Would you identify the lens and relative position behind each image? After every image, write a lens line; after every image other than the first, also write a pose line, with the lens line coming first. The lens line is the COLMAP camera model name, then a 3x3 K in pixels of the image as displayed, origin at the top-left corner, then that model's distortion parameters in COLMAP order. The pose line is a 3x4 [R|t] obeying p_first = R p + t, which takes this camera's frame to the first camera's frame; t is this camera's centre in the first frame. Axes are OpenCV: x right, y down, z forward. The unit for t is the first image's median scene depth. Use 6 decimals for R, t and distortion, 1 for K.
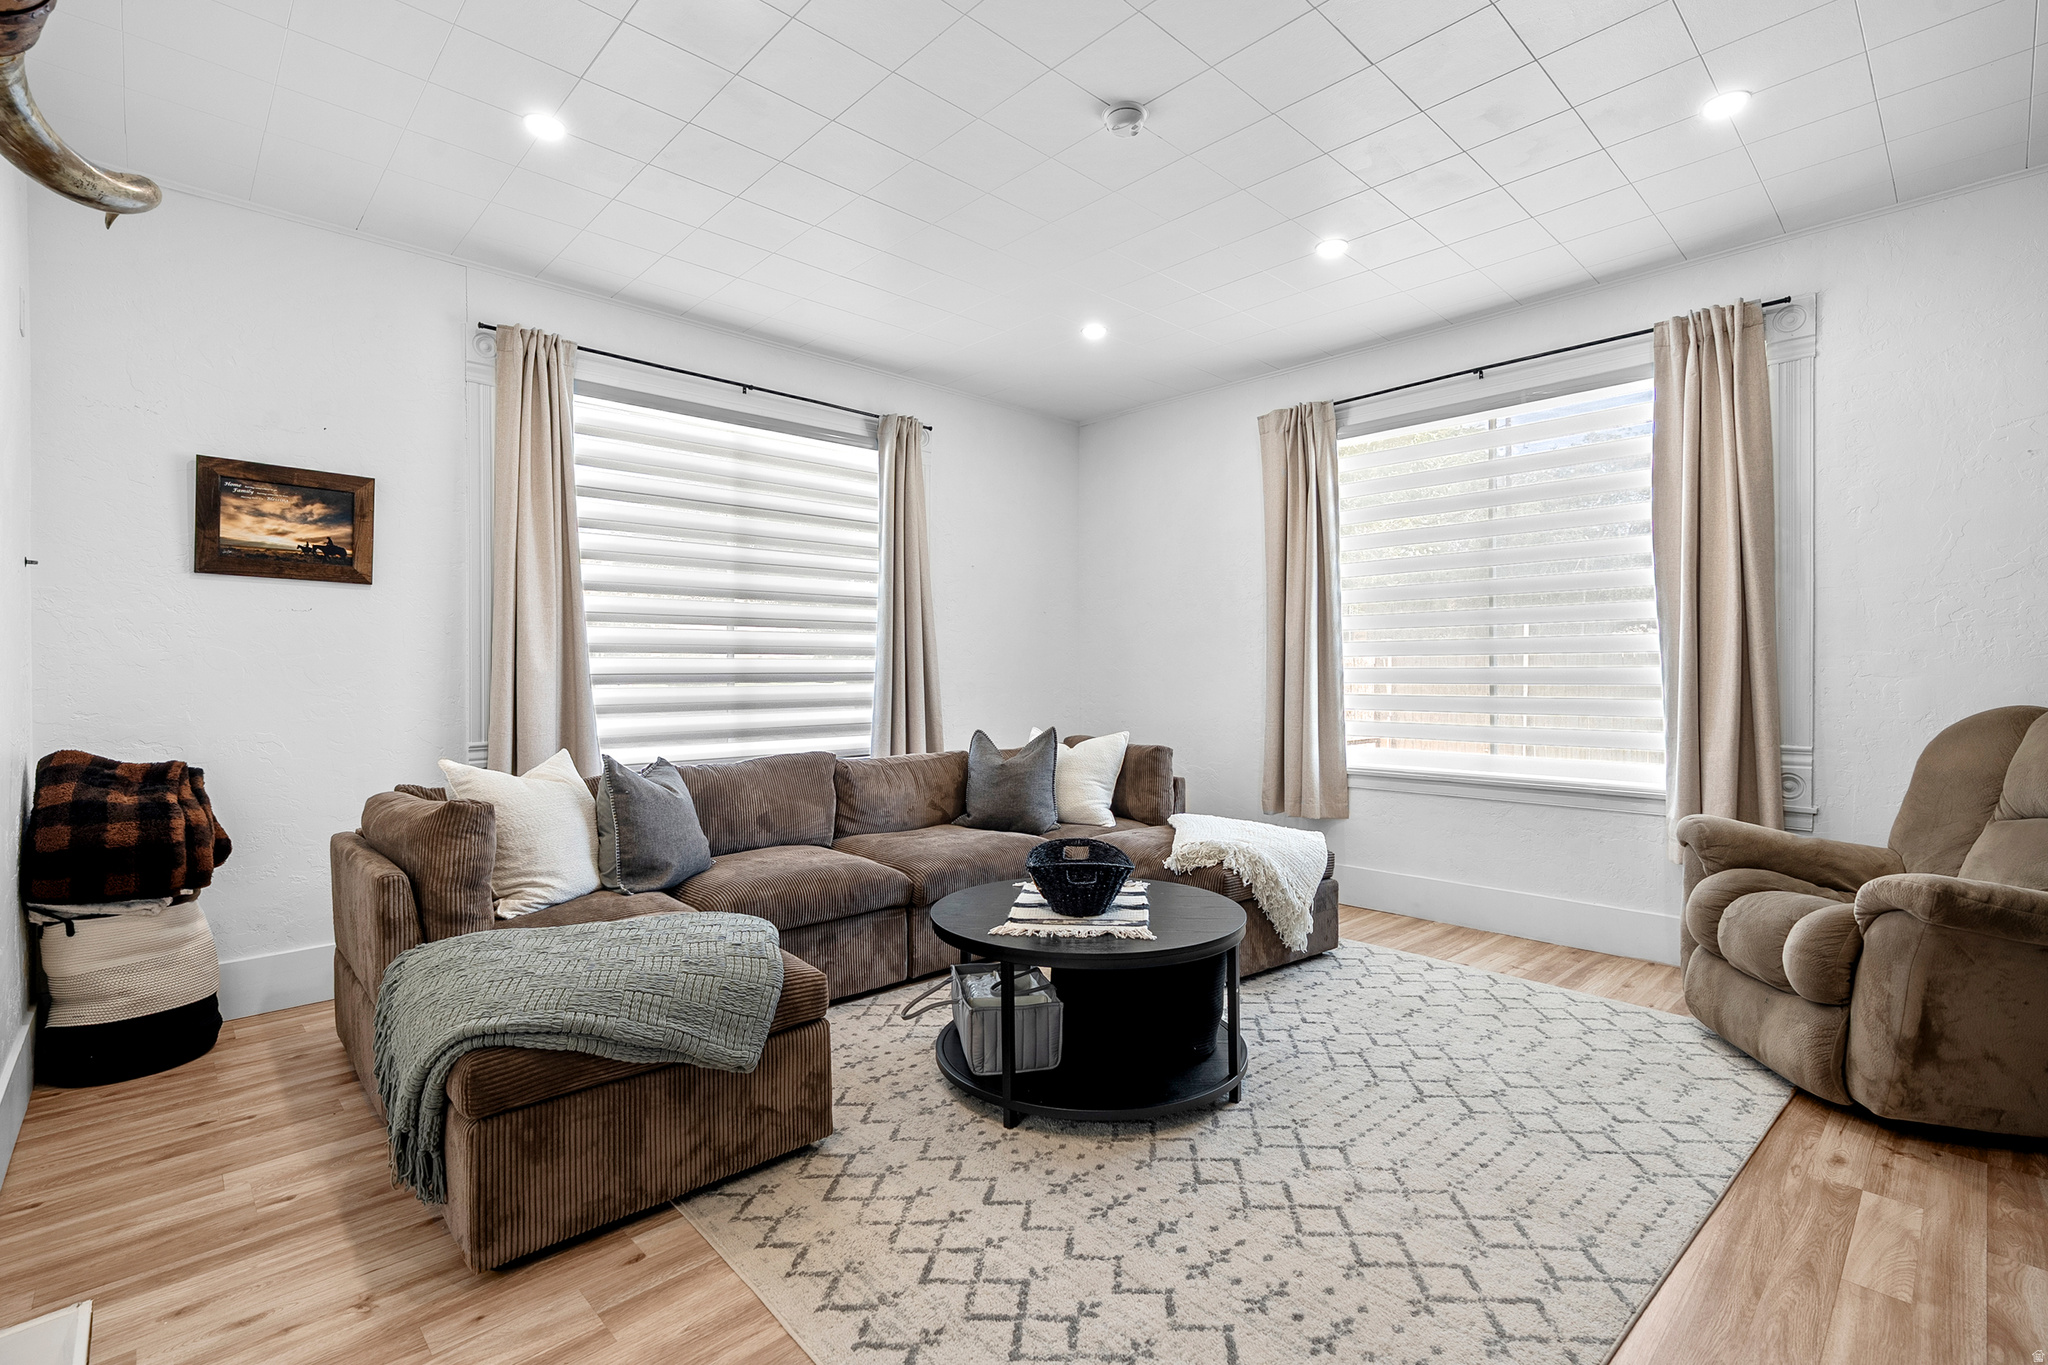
lens RADIAL K [[932.0, 0, 1017.0], [0, 932.0, 676.8], [0, 0, 1]] dist [-0.001060, 0.000067]
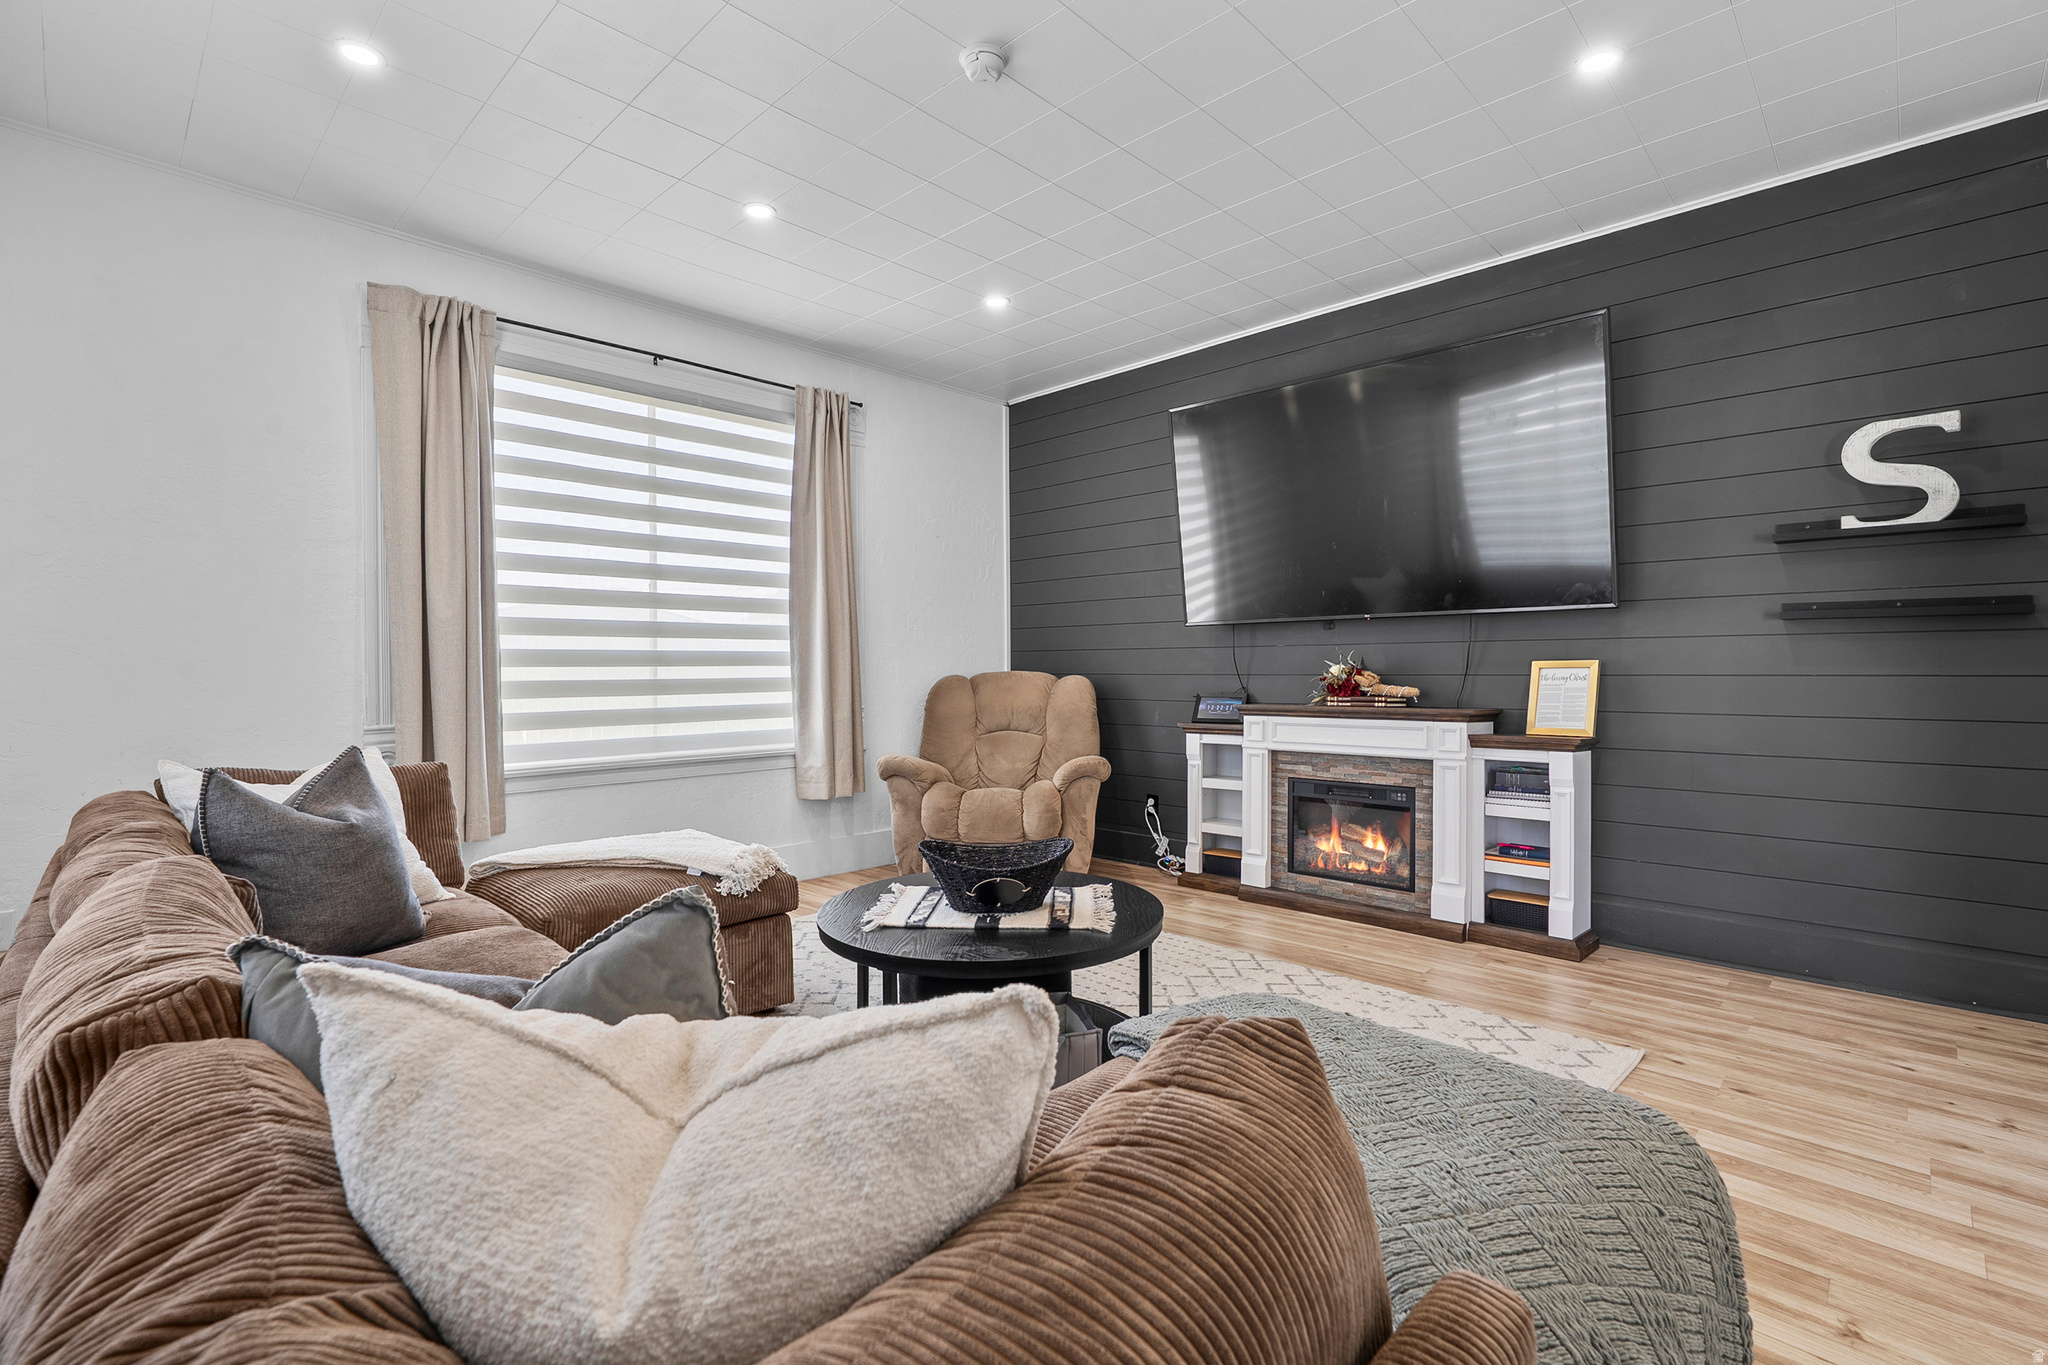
lens RADIAL K [[933.7, 0, 1028.8], [0, 933.7, 683.4], [0, 0, 1]] dist [-0.001395, 0.000003]
pose [[-0.047248, -0.018878, 0.998705, -0.883229], [0.009678, 0.999766, 0.019356, 0.014663], [-0.998836, 0.010580, -0.047055, 1.065274]]
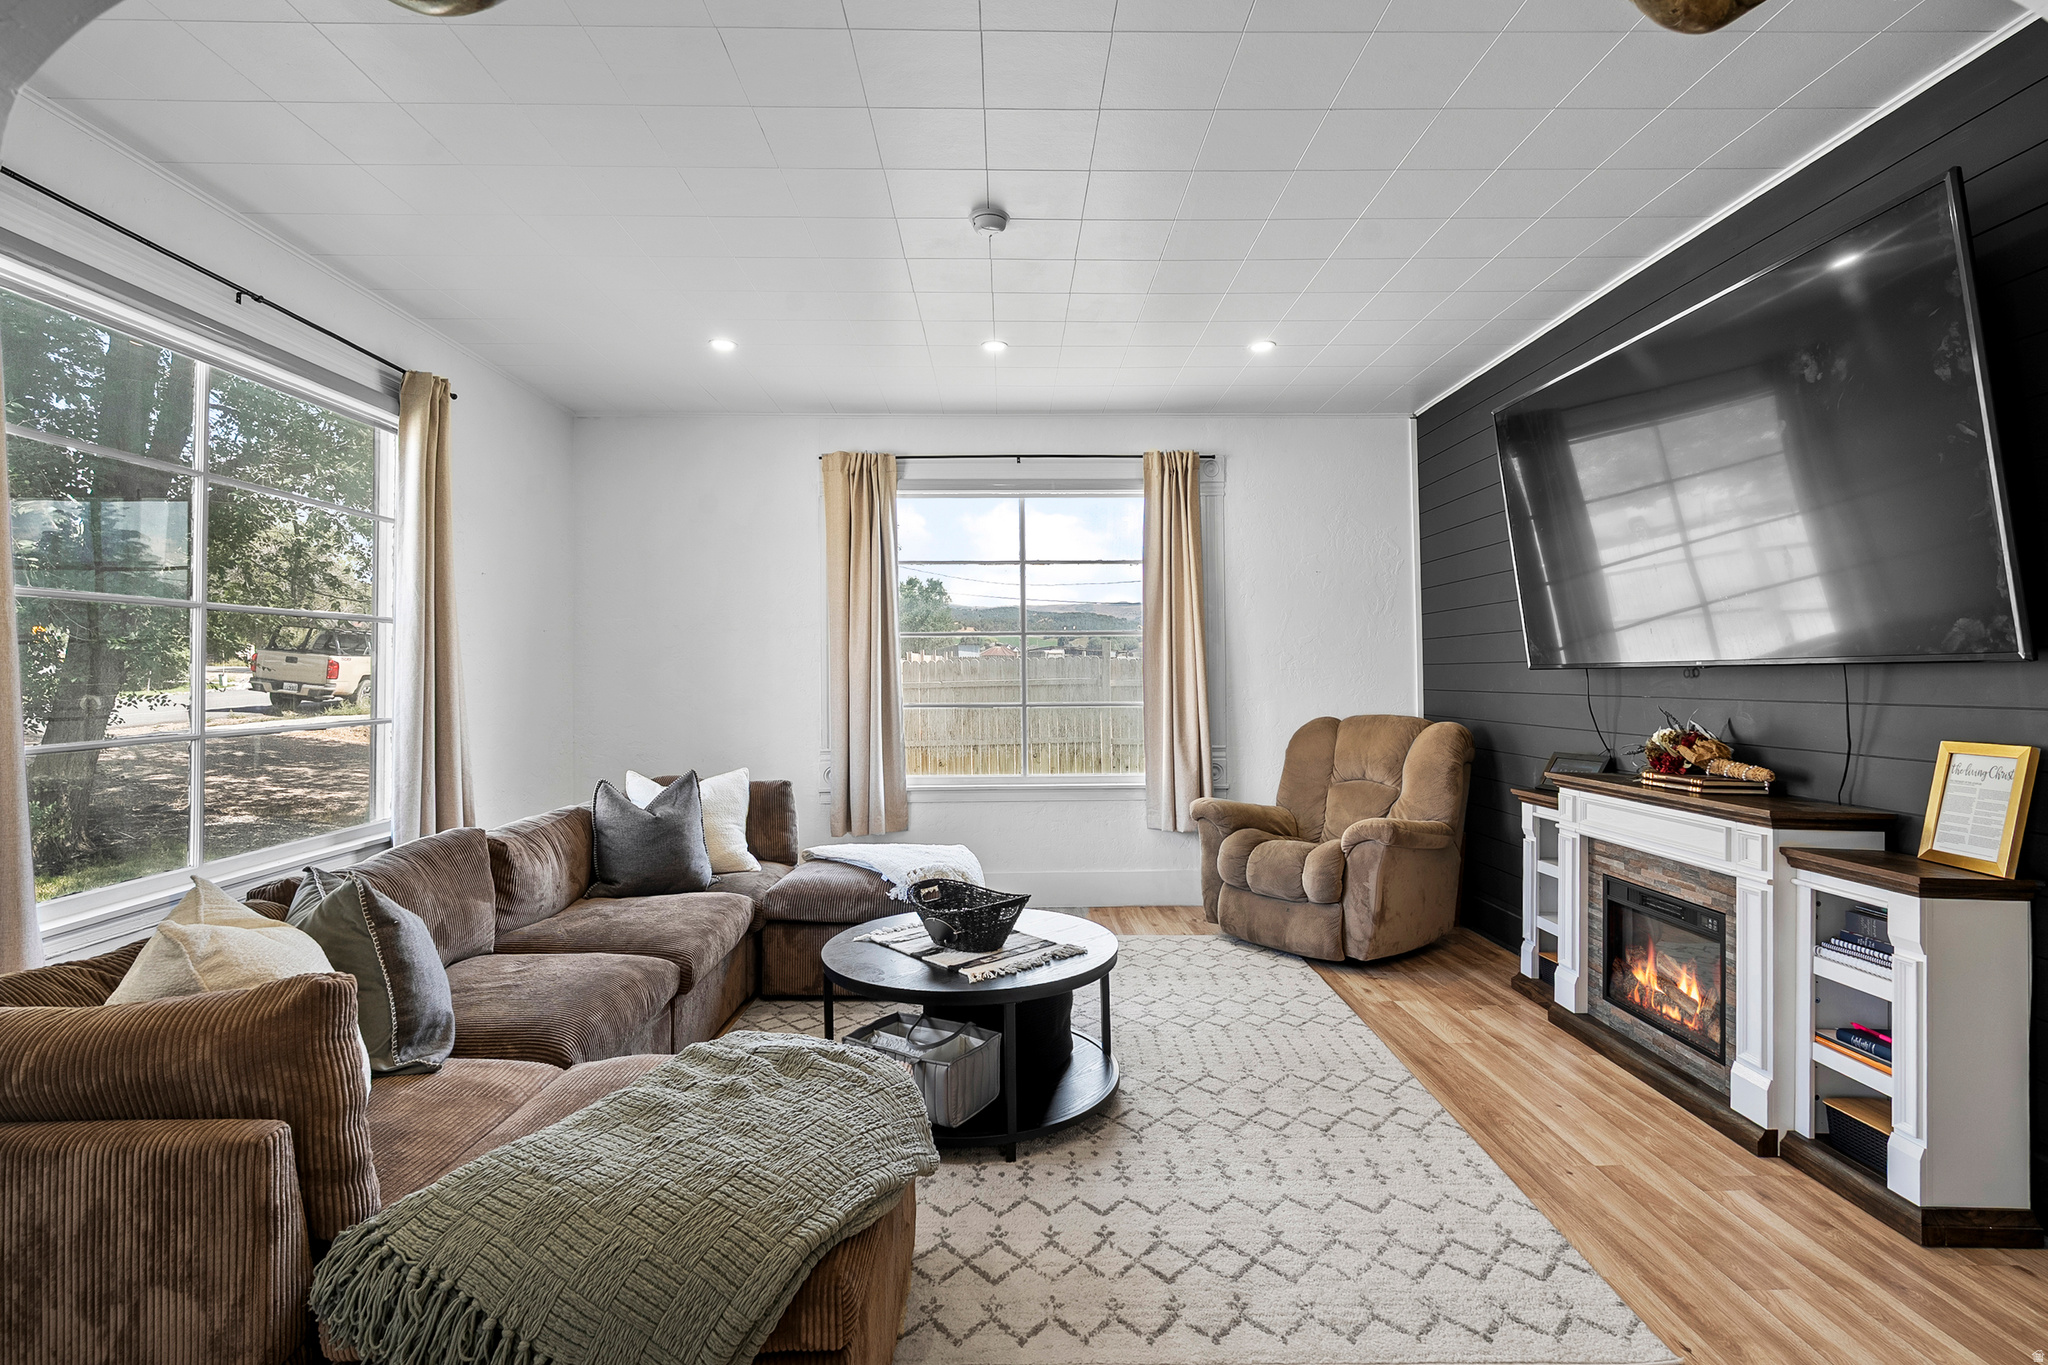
lens RADIAL K [[962.6, 0, 1030.9], [0, 962.6, 665.4], [0, 0, 1]] dist [0.002694, 0.001102]
pose [[0.665419, 0.002897, 0.746465, -0.738344], [0.010810, 0.999850, -0.013516, -0.054244], [-0.746392, 0.017063, 0.665288, 0.231572]]
